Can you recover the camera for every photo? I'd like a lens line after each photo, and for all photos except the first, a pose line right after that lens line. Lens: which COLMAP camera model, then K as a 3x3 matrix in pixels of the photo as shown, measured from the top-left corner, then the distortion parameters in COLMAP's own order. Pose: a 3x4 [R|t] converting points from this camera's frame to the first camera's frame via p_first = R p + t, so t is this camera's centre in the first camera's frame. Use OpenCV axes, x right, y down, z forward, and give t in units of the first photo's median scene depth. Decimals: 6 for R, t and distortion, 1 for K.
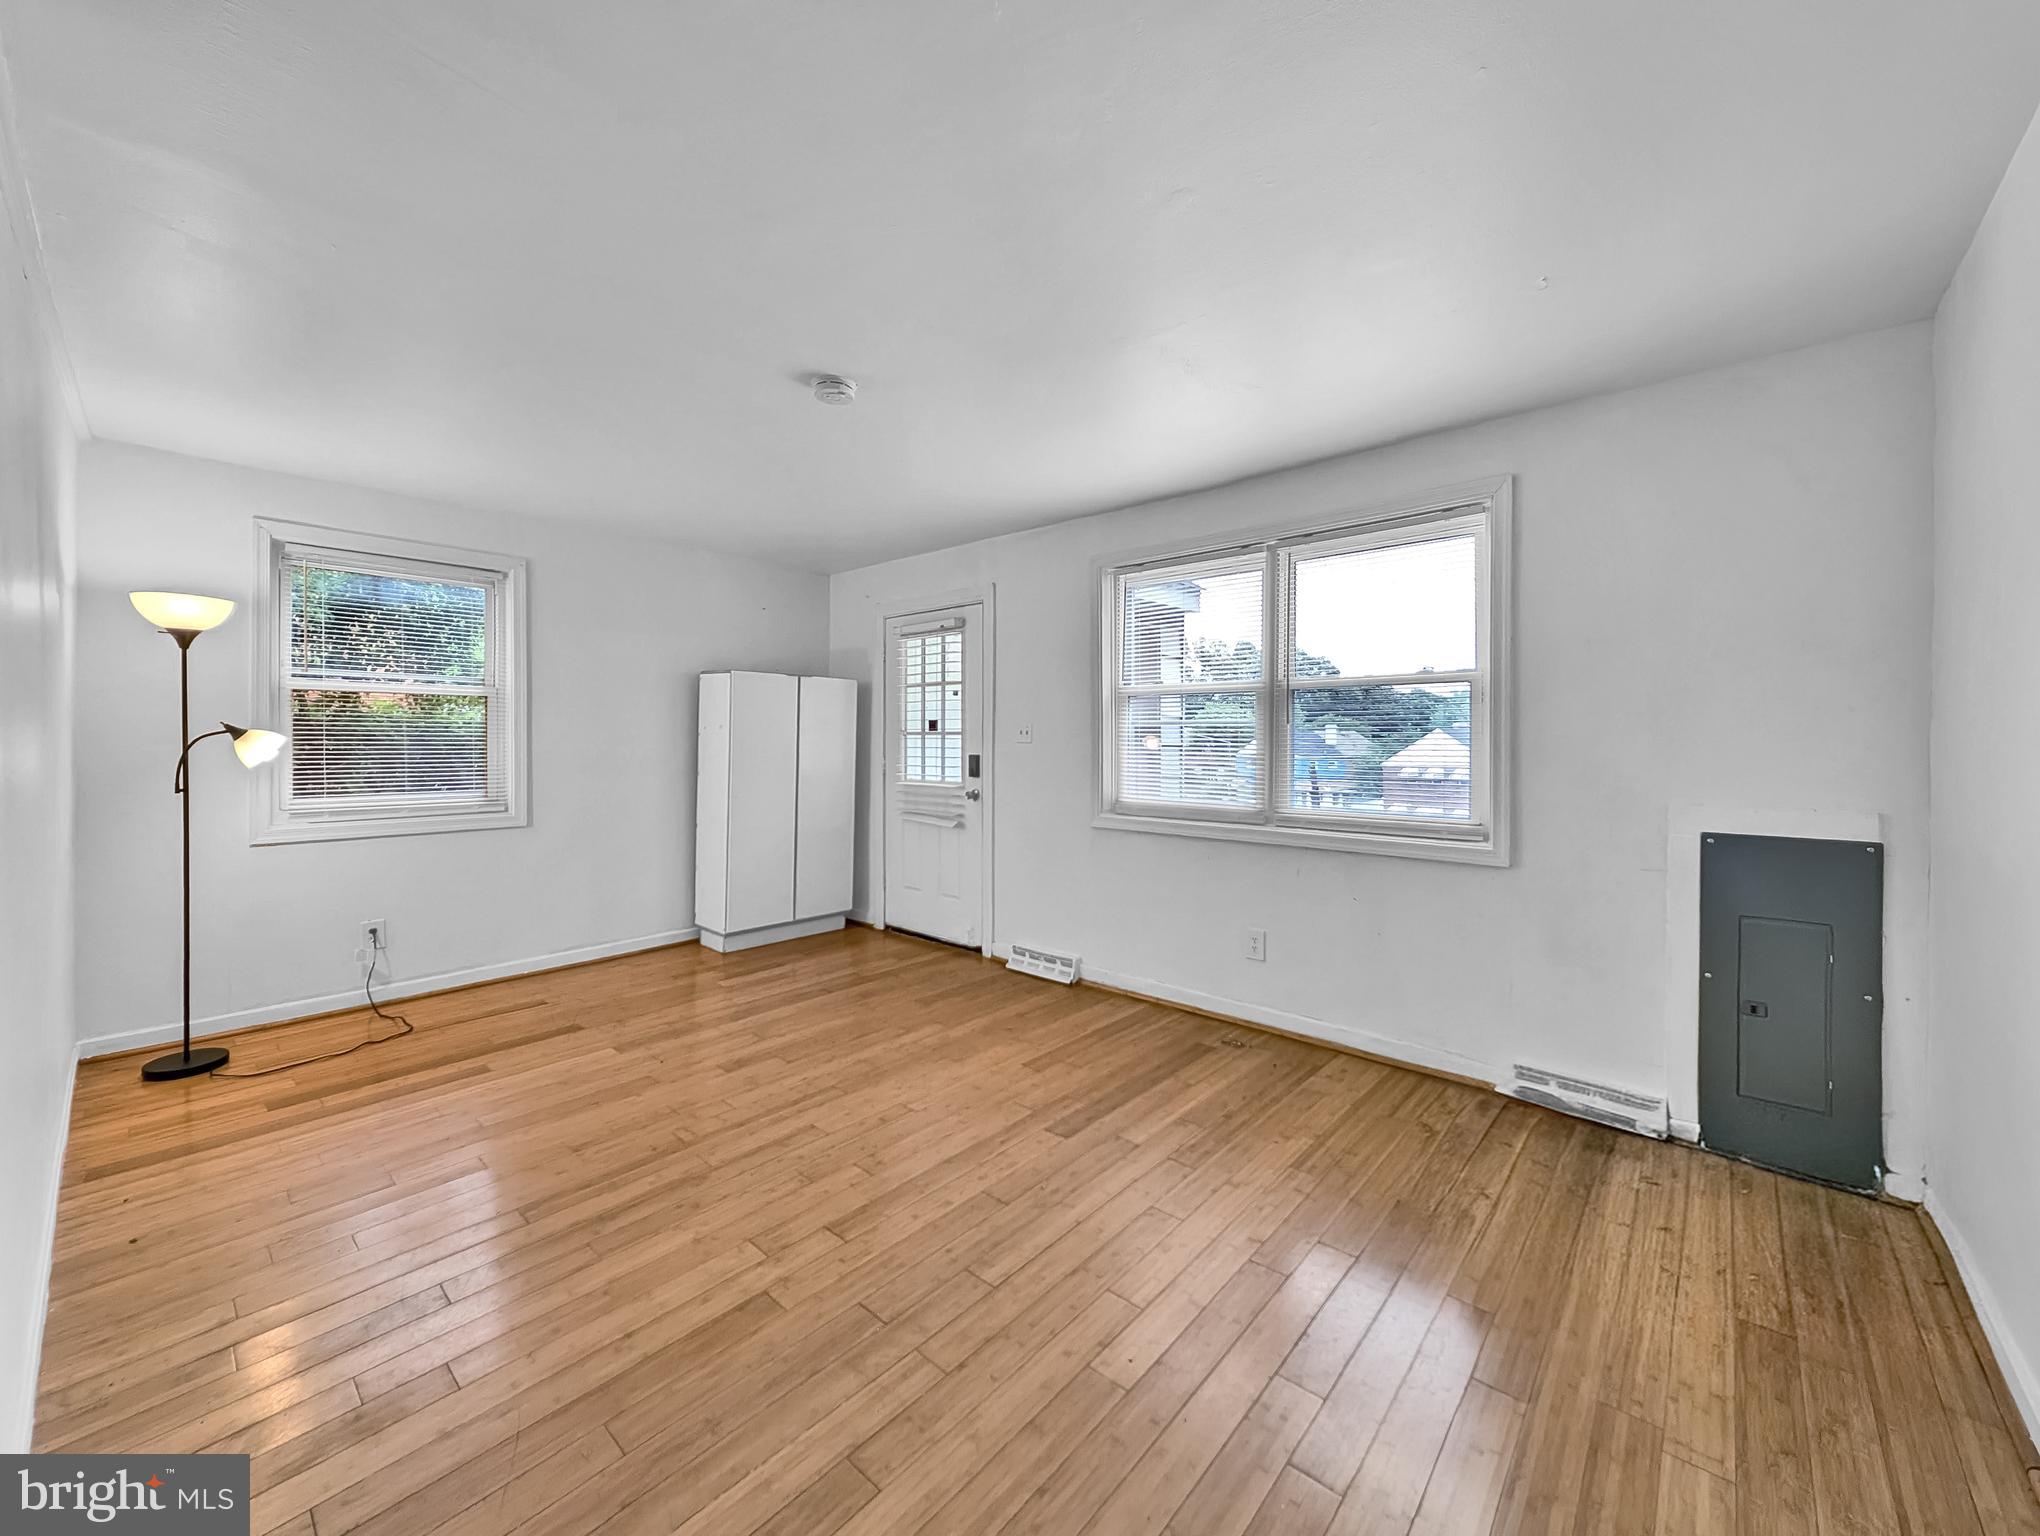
lens RADIAL K [[792.9, 0, 1029.9], [0, 792.9, 733.3], [0, 0, 1]] dist [0.003132, 0.000062]
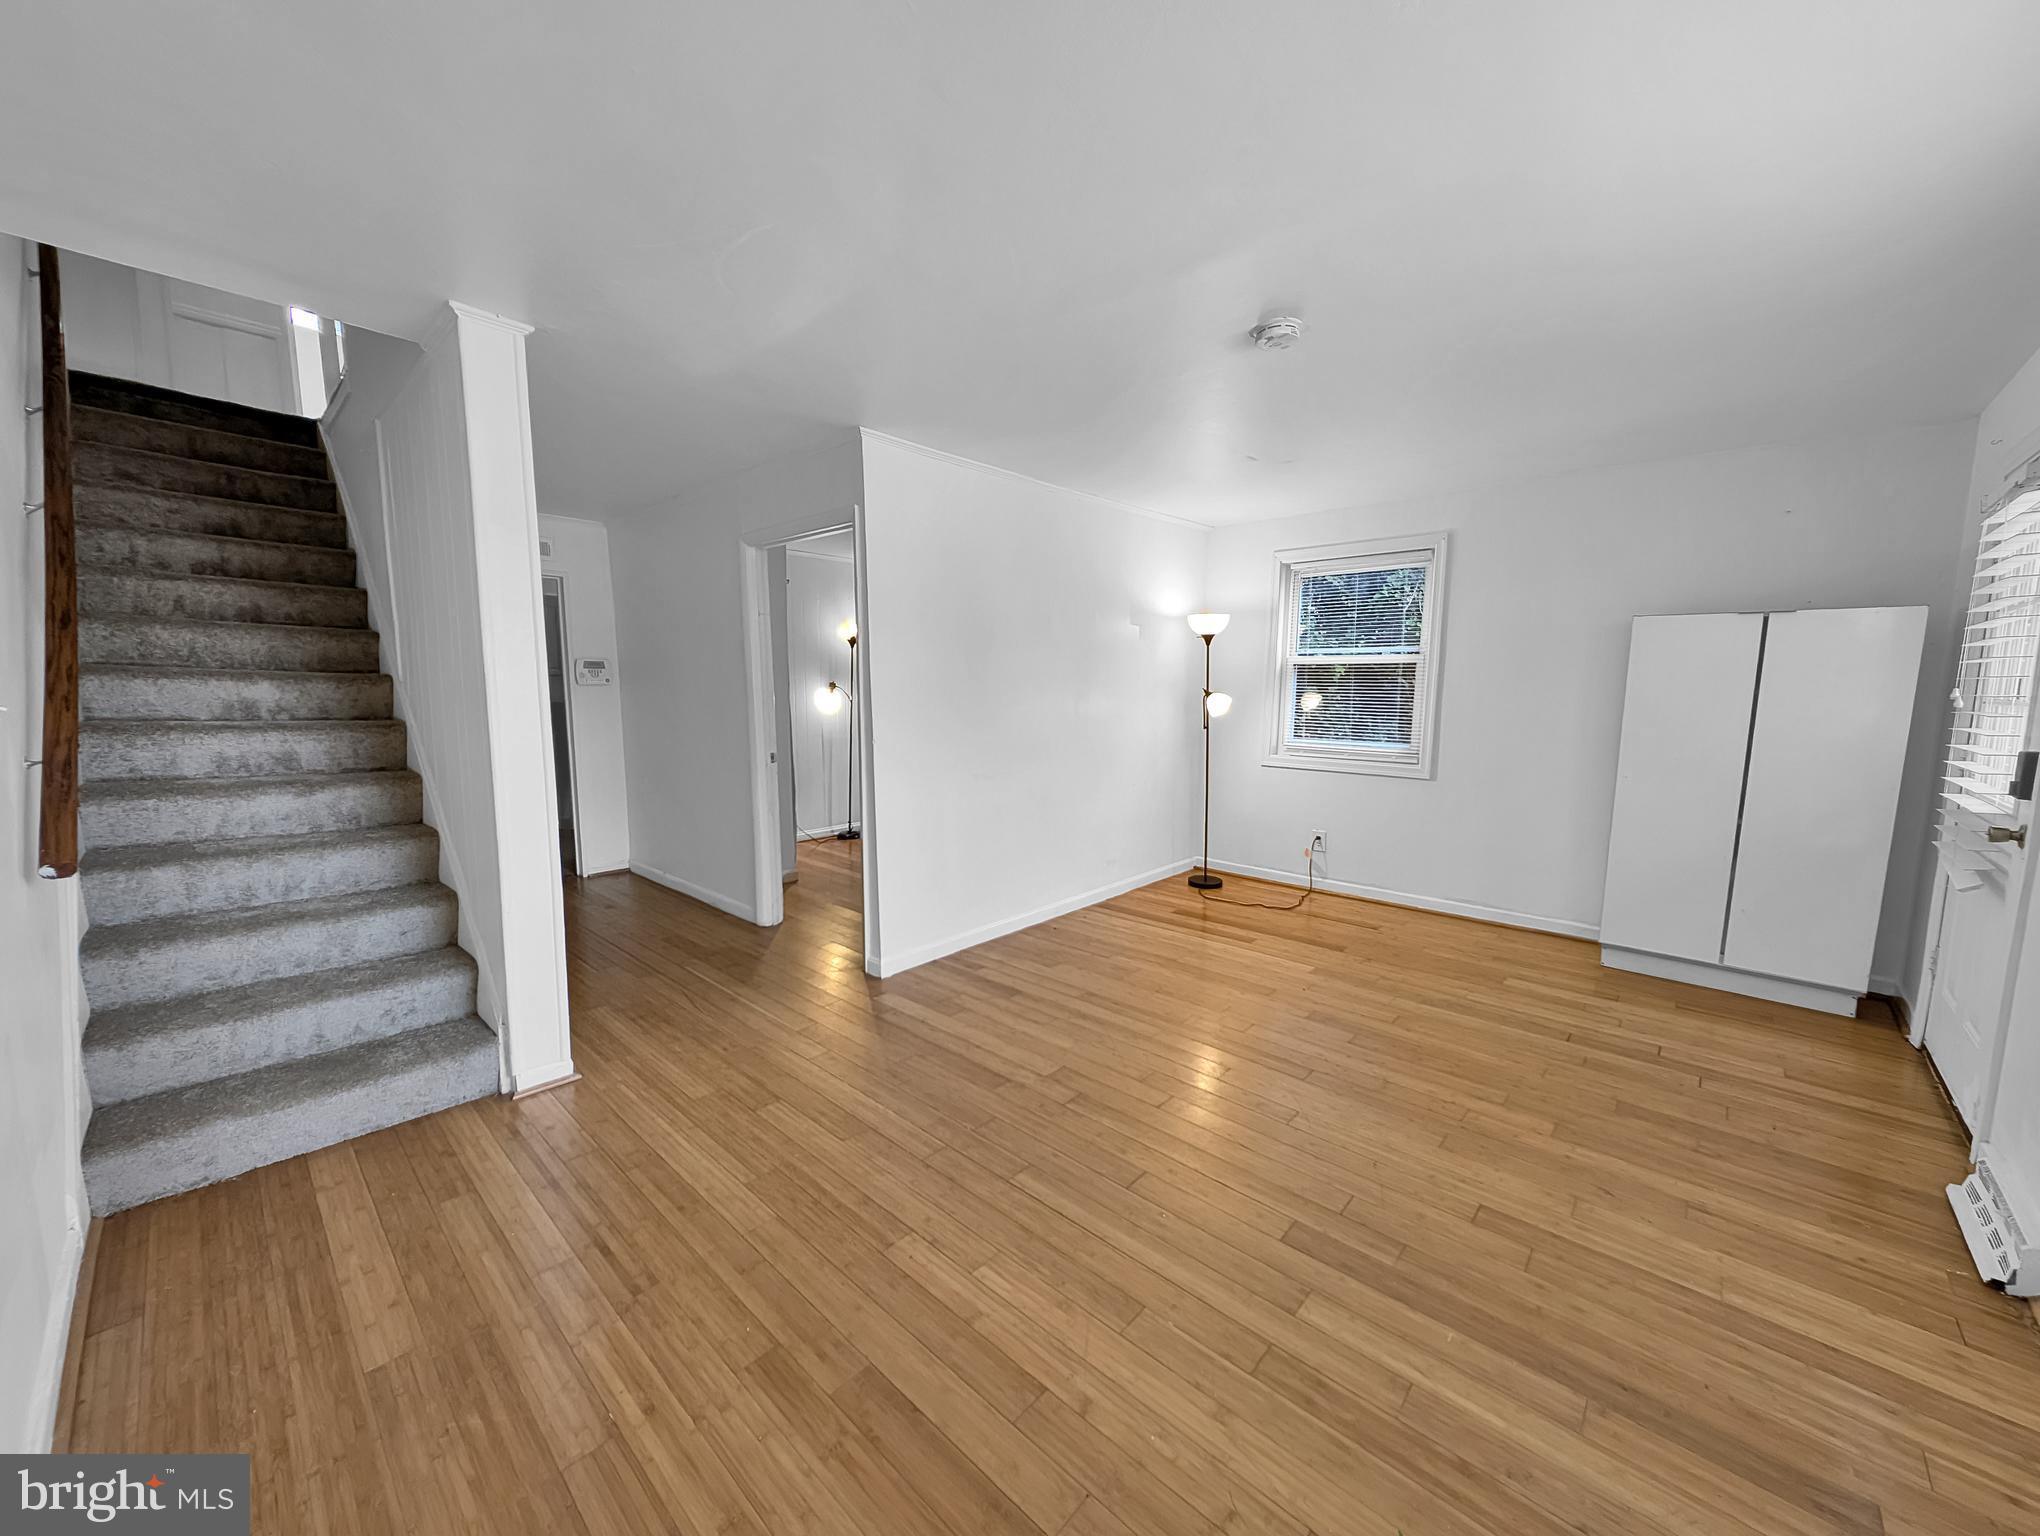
lens RADIAL K [[769.3, 0, 1020.0], [0, 769.3, 768.0], [0, 0, 1]] dist [0.000996, -0.000114]
pose [[-0.033670, 0.108212, -0.993557, 0.563575], [0.001531, 0.994126, 0.108222, -0.020516], [0.999432, 0.002123, -0.033638, 0.578134]]
